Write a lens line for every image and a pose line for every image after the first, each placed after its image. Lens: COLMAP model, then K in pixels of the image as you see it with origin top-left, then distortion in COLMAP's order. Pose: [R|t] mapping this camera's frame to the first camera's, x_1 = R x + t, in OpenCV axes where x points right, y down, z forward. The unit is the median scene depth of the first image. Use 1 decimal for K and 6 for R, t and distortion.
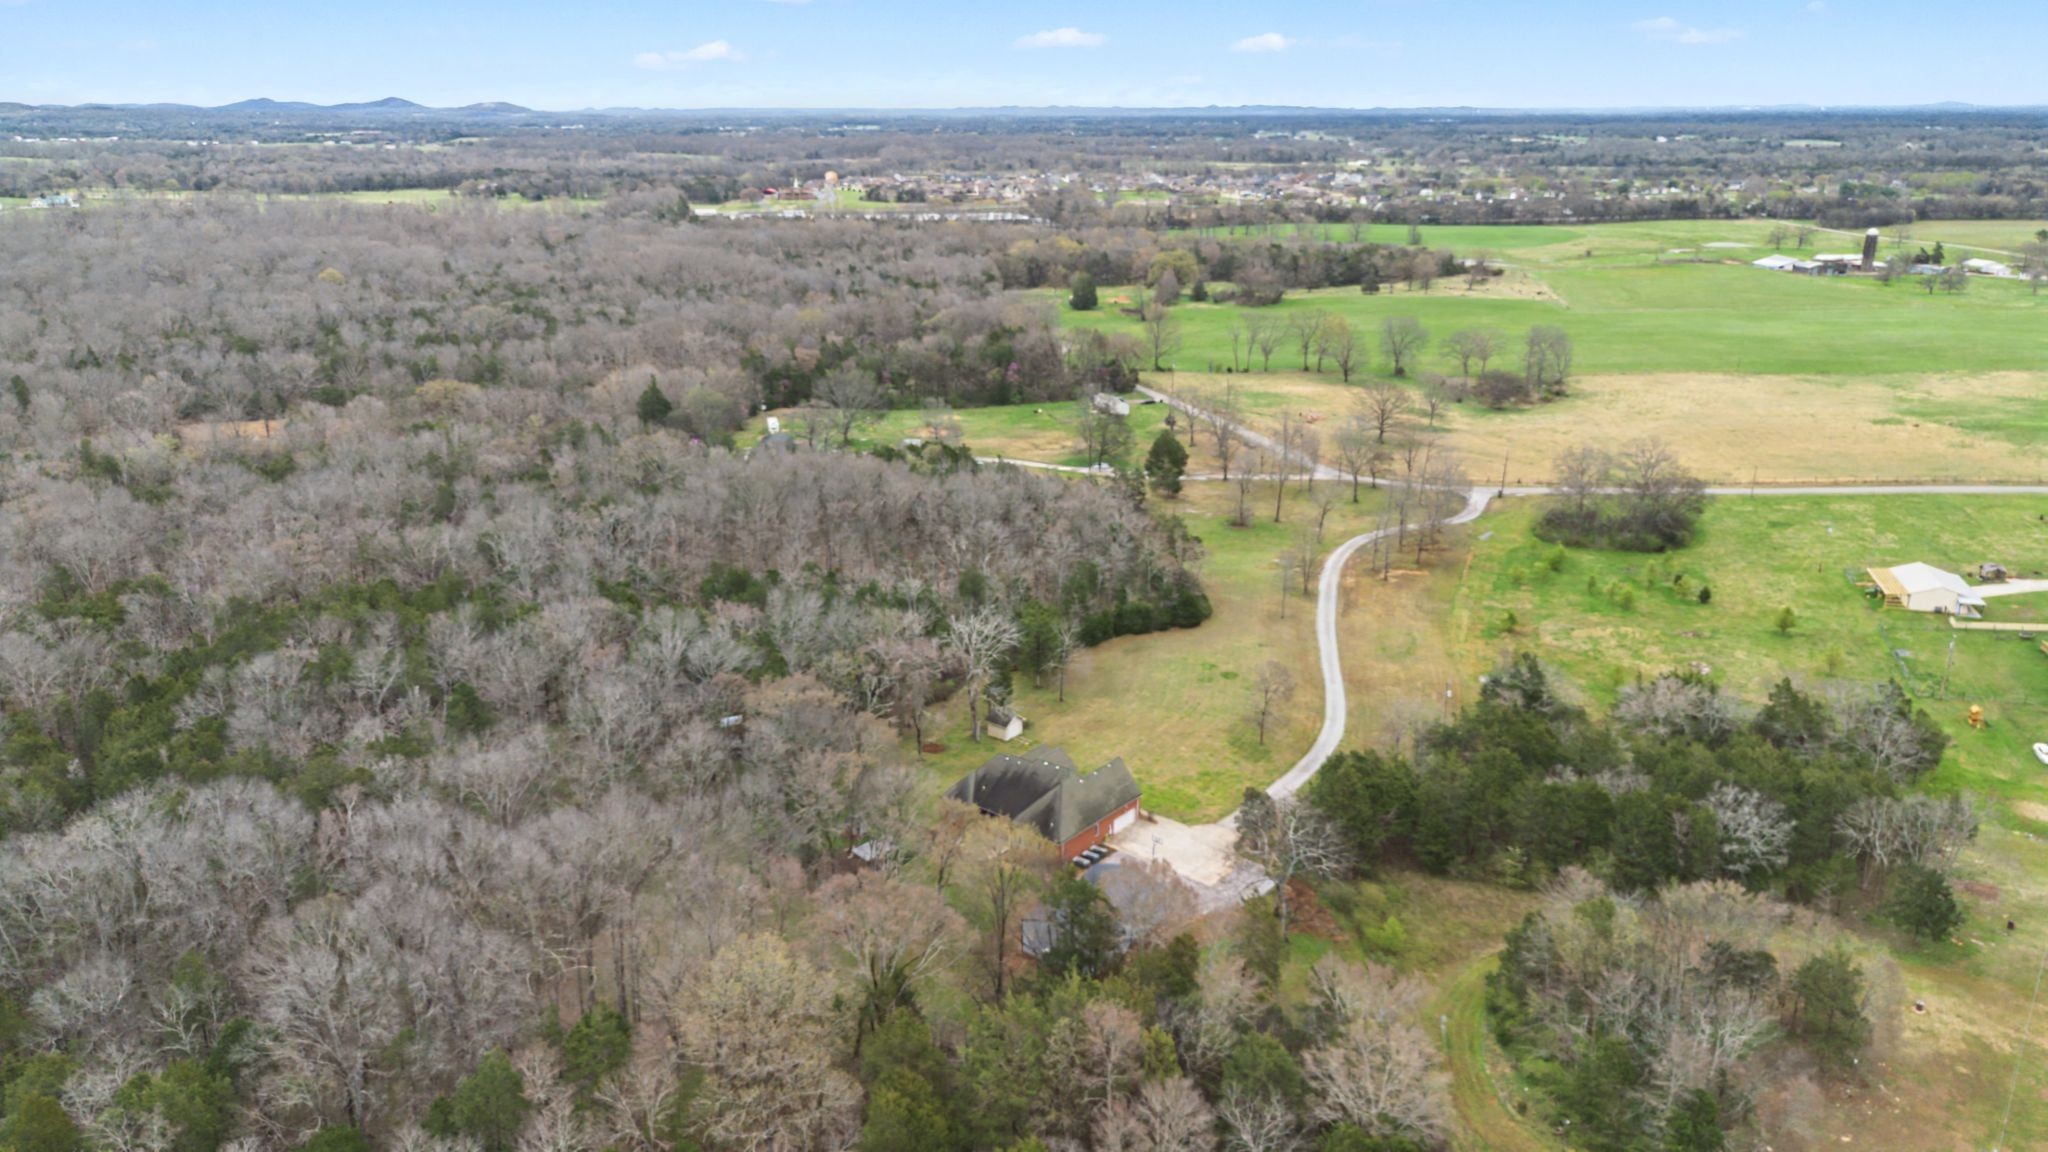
lens RADIAL K [[1459.5, 0, 1024.0], [0, 1459.5, 576.0], [0, 0, 1]] dist [0.024993, -0.001101]
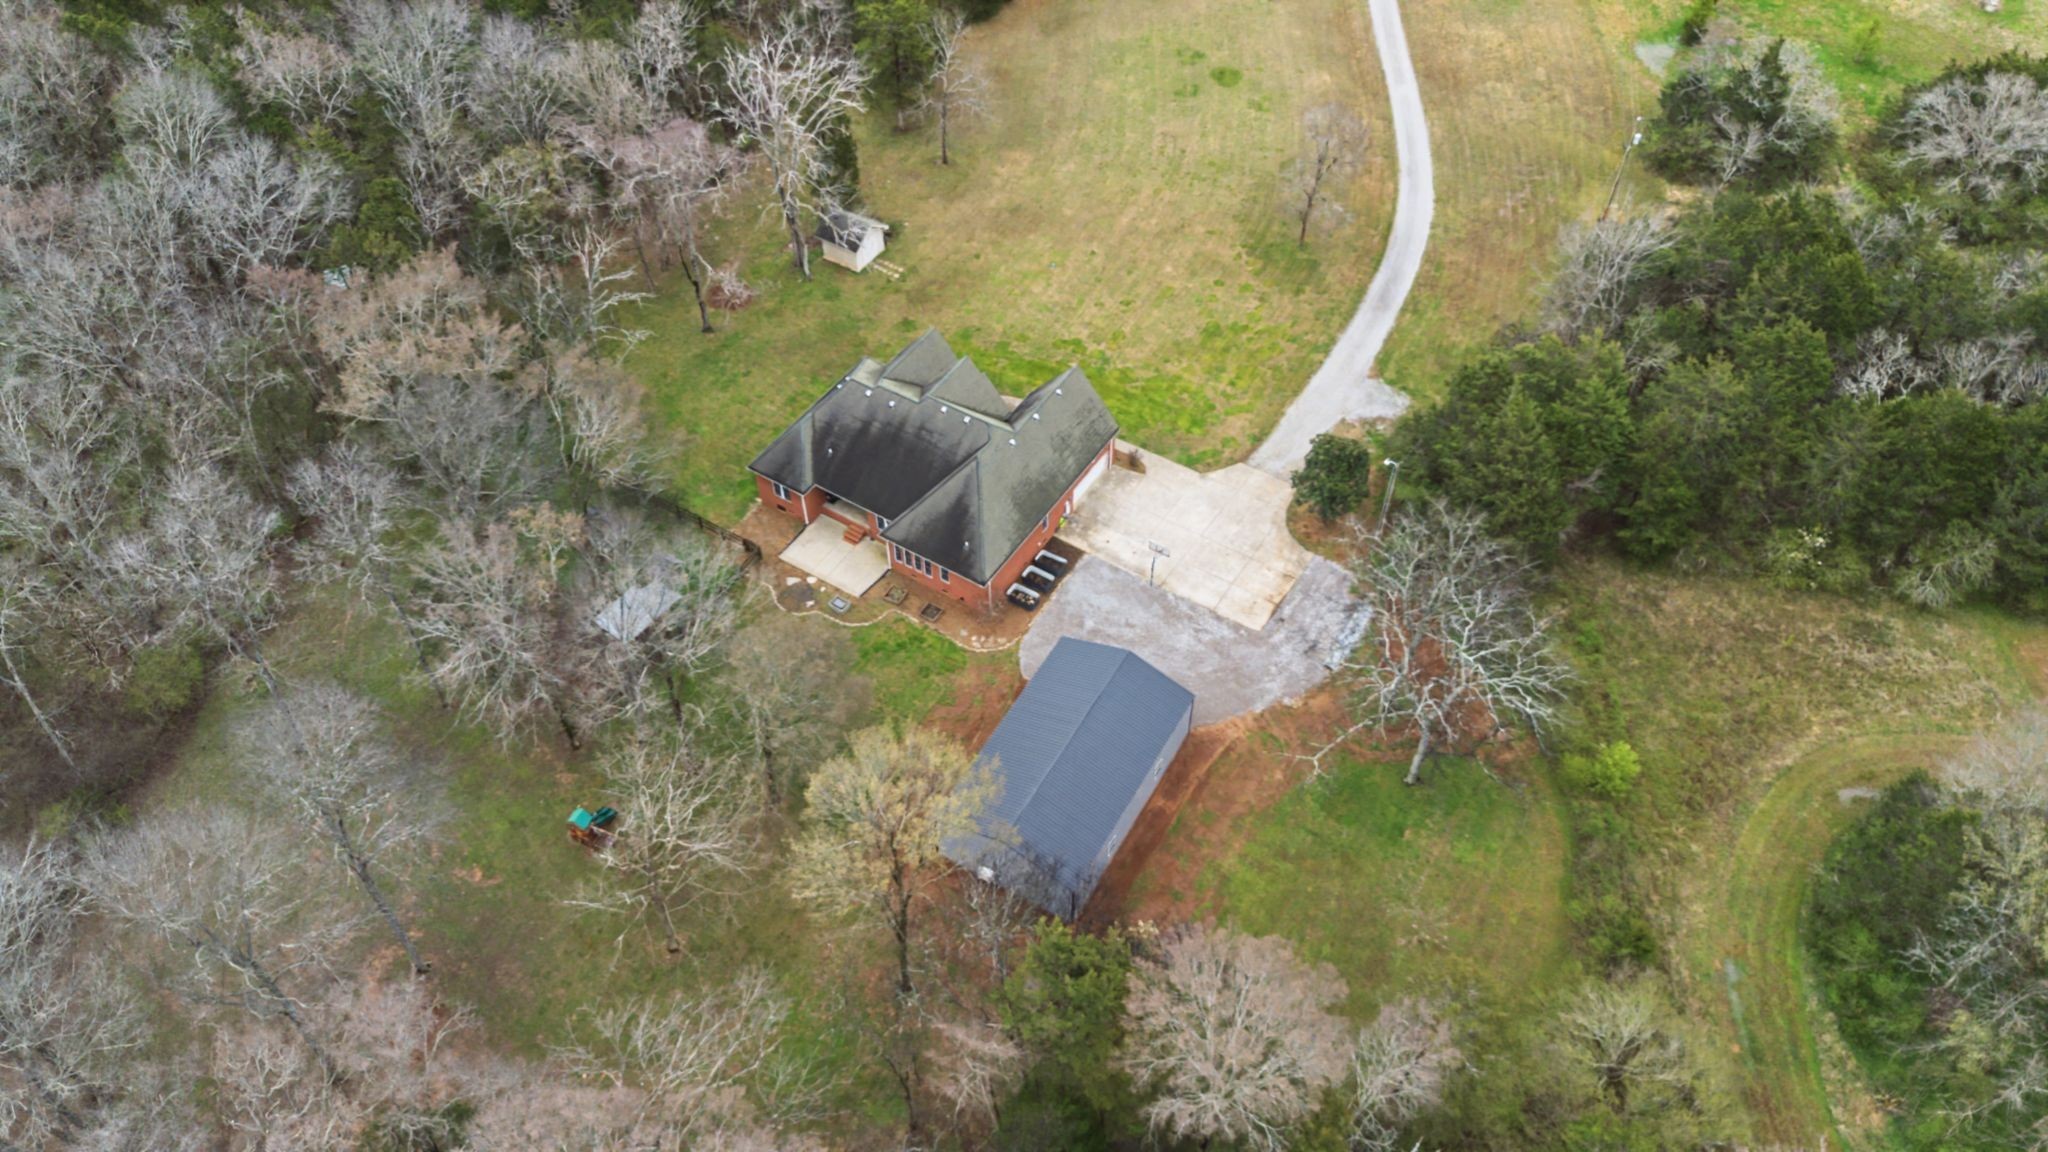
lens RADIAL K [[1459.5, 0, 1024.0], [0, 1459.5, 576.0], [0, 0, 1]] dist [0.024993, -0.001101]
pose [[0.994210, -0.087008, 0.063059, 0.006486], [0.041378, 0.851569, 0.522607, -0.085436], [-0.099170, -0.516972, 0.850239, 0.481352]]
